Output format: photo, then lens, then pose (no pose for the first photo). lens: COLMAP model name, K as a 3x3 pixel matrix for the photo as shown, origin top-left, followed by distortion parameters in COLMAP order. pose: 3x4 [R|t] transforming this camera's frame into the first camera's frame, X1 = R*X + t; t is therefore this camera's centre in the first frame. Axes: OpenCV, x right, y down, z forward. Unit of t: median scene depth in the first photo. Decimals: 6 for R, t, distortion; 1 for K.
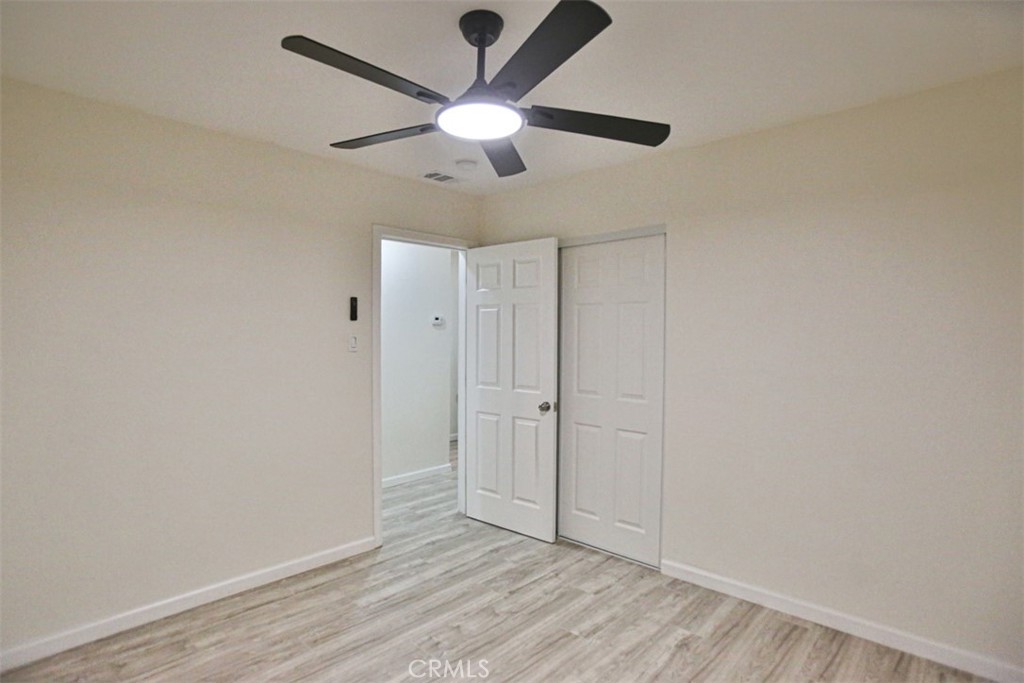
lens RADIAL K [[575.8, 0, 522.6], [0, 575.8, 347.8], [0, 0, 1]] dist [-0.001794, 0.000071]
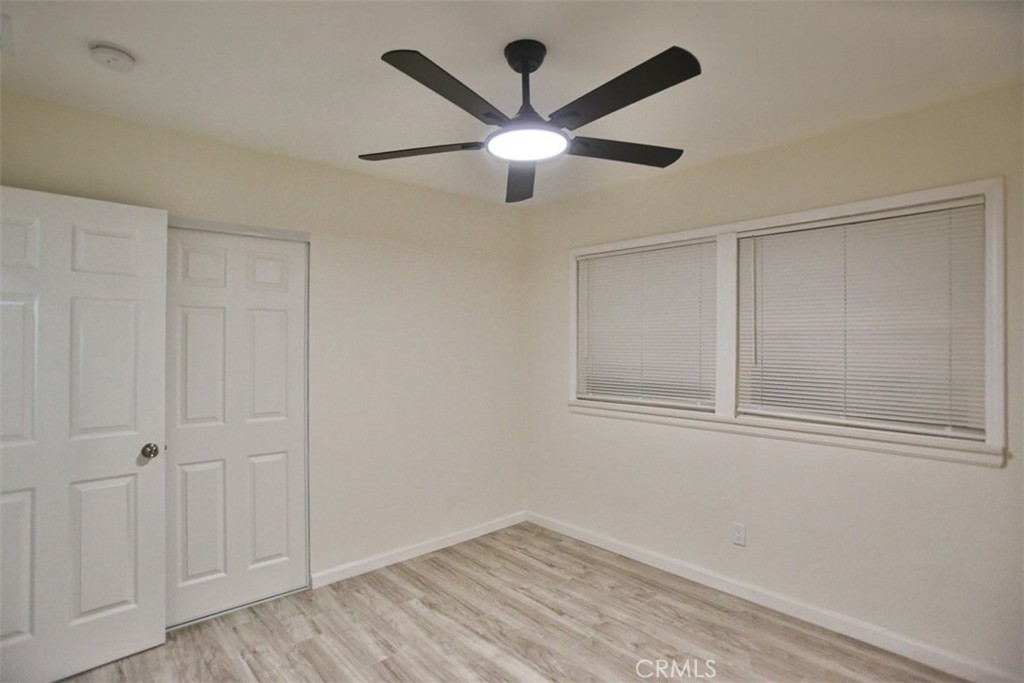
lens RADIAL K [[528.4, 0, 520.4], [0, 528.4, 345.2], [0, 0, 1]] dist [-0.000779, 0.002203]
pose [[0.073281, -0.005419, 0.997297, -0.678322], [0.029366, 0.999563, 0.003274, -0.016349], [-0.996879, 0.029047, 0.073409, 0.618832]]
